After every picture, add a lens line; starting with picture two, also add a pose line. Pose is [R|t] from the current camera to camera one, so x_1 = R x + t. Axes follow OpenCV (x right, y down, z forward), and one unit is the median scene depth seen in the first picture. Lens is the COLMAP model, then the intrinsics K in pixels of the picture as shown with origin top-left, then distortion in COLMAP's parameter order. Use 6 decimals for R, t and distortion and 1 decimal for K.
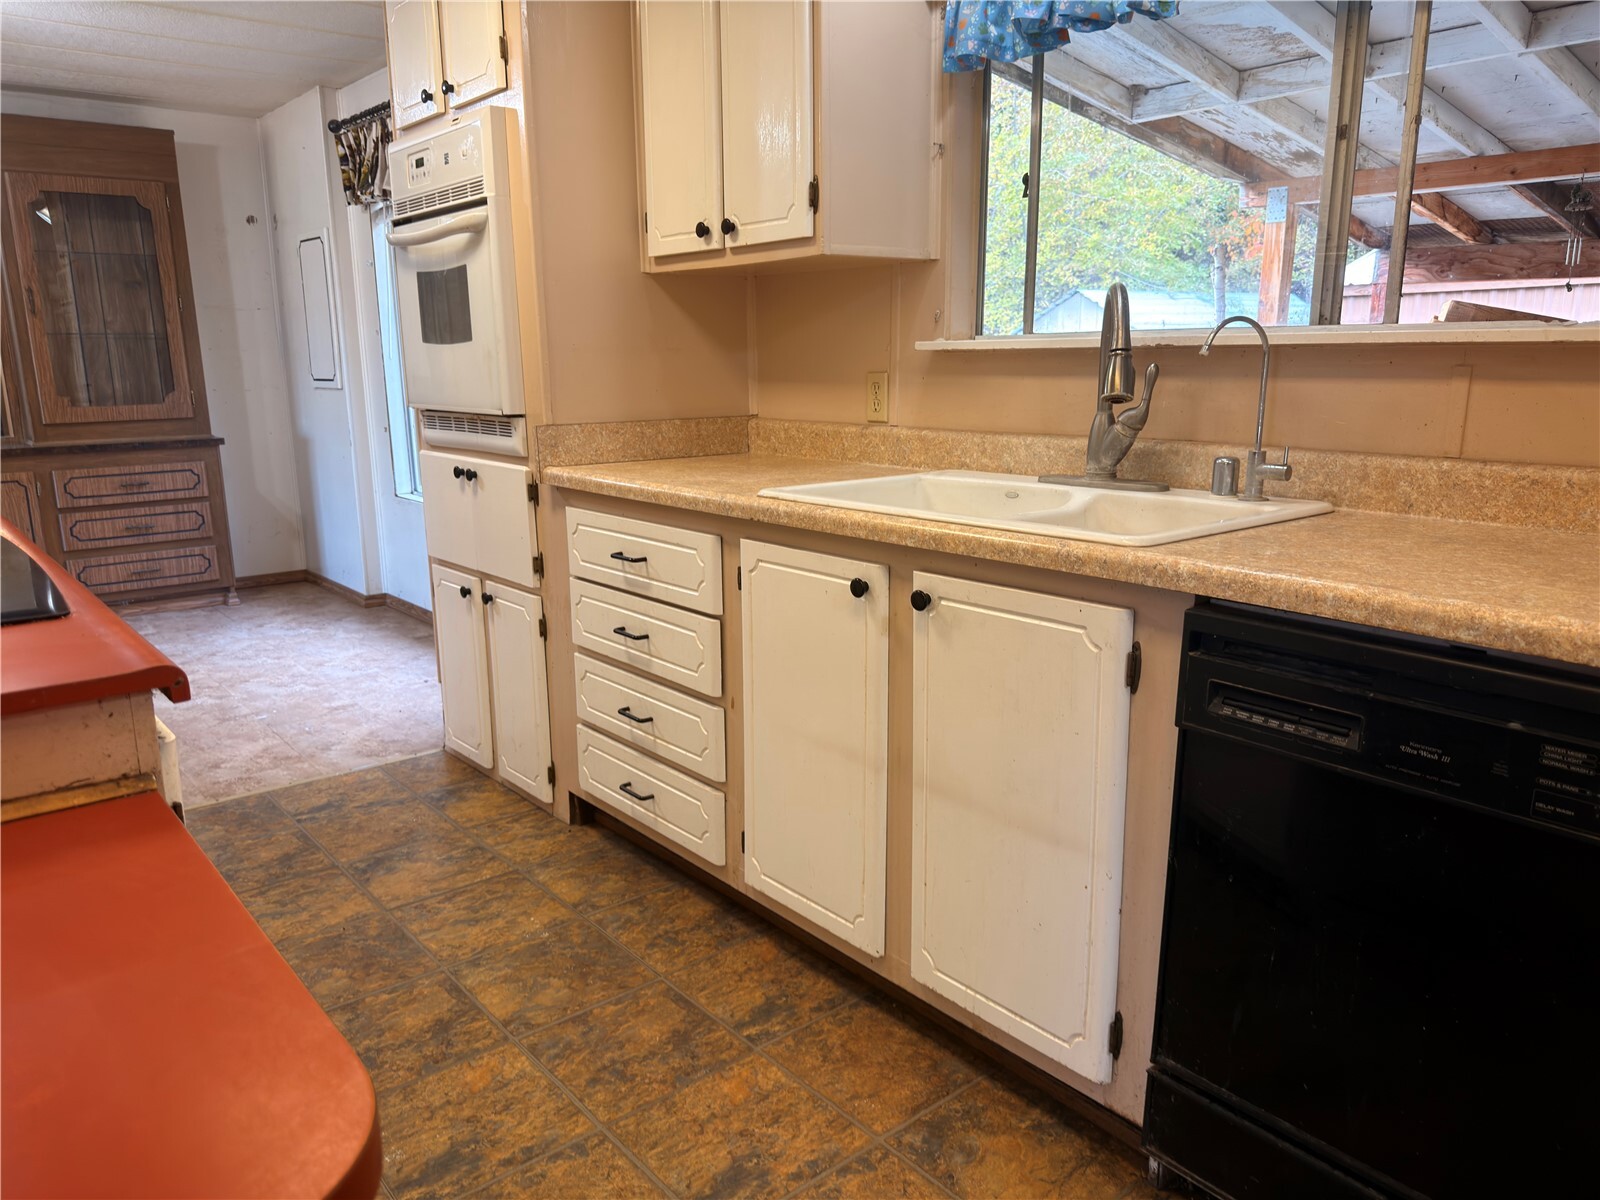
lens RADIAL K [[1123.9, 0, 793.8], [0, 1123.9, 617.5], [0, 0, 1]] dist [0.069506, -0.086754]
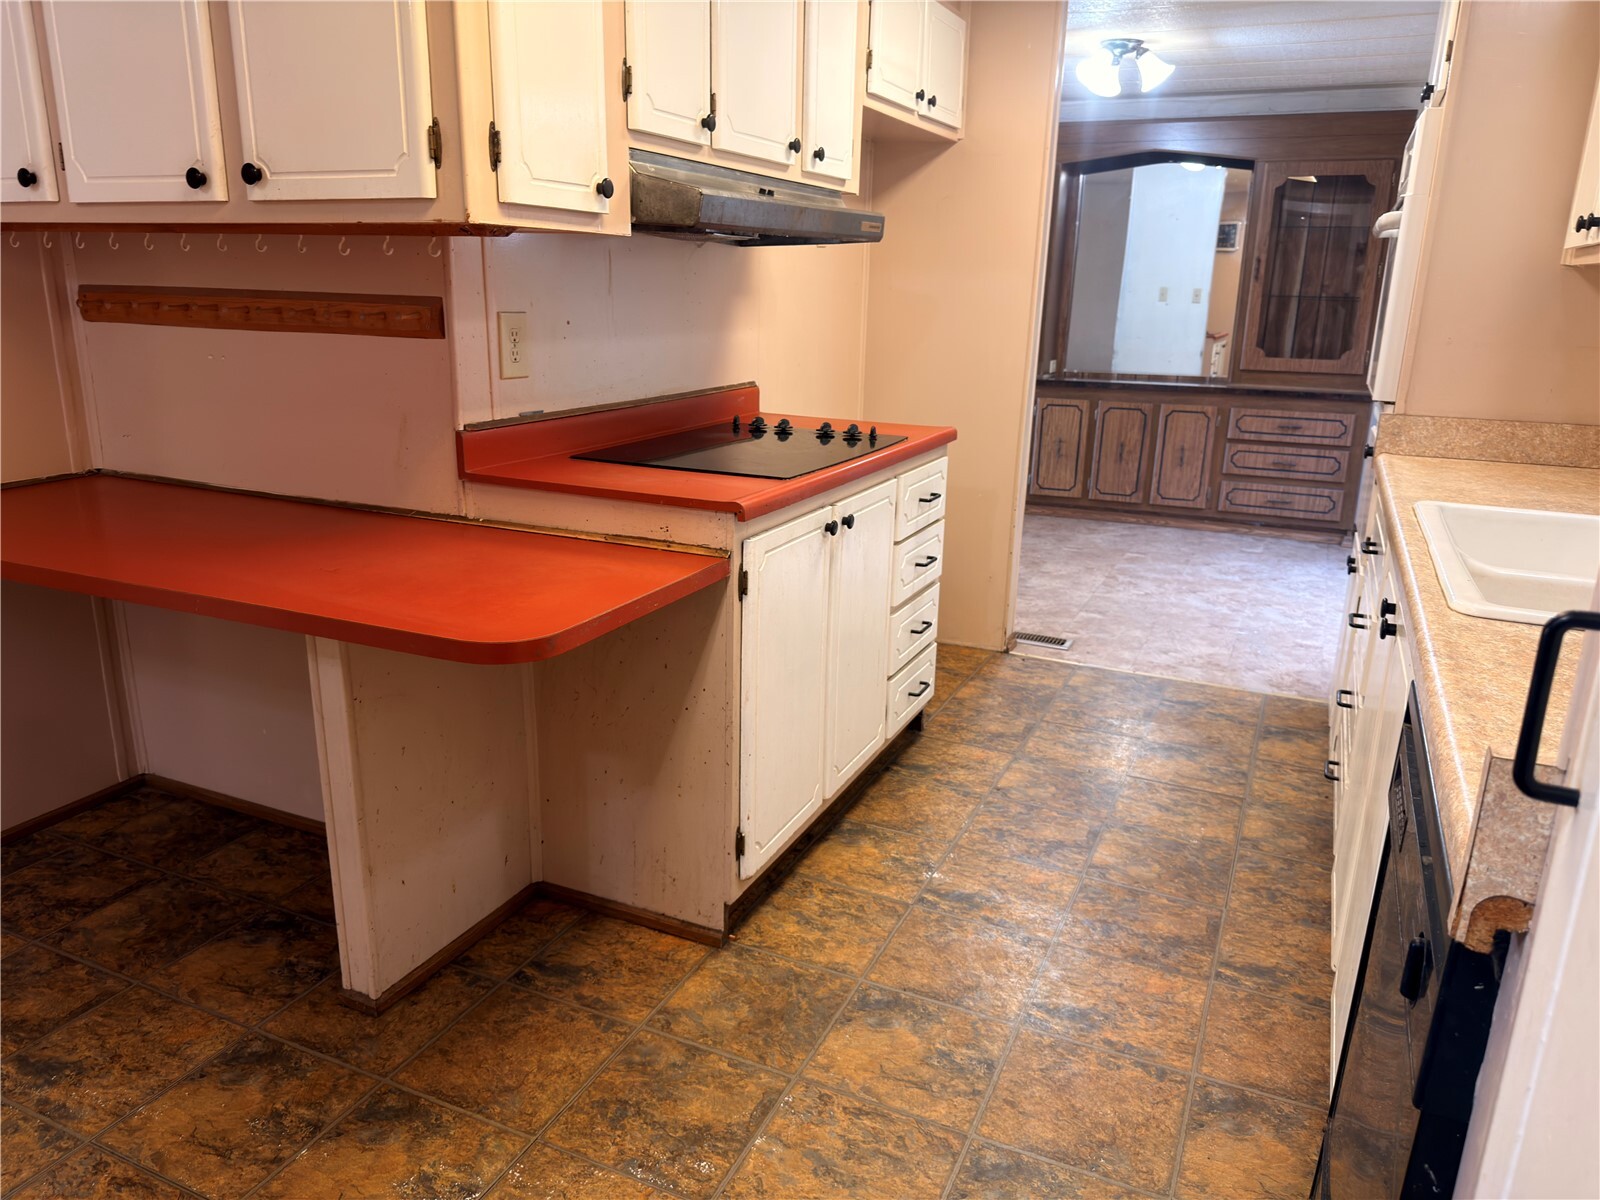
lens RADIAL K [[1123.9, 0, 793.8], [0, 1123.9, 617.5], [0, 0, 1]] dist [0.069506, -0.086754]
pose [[0.430533, 0.273661, -0.860088, 0.275147], [-0.230851, 0.954618, 0.188182, -0.033843], [0.872553, 0.117534, 0.474170, 0.024626]]
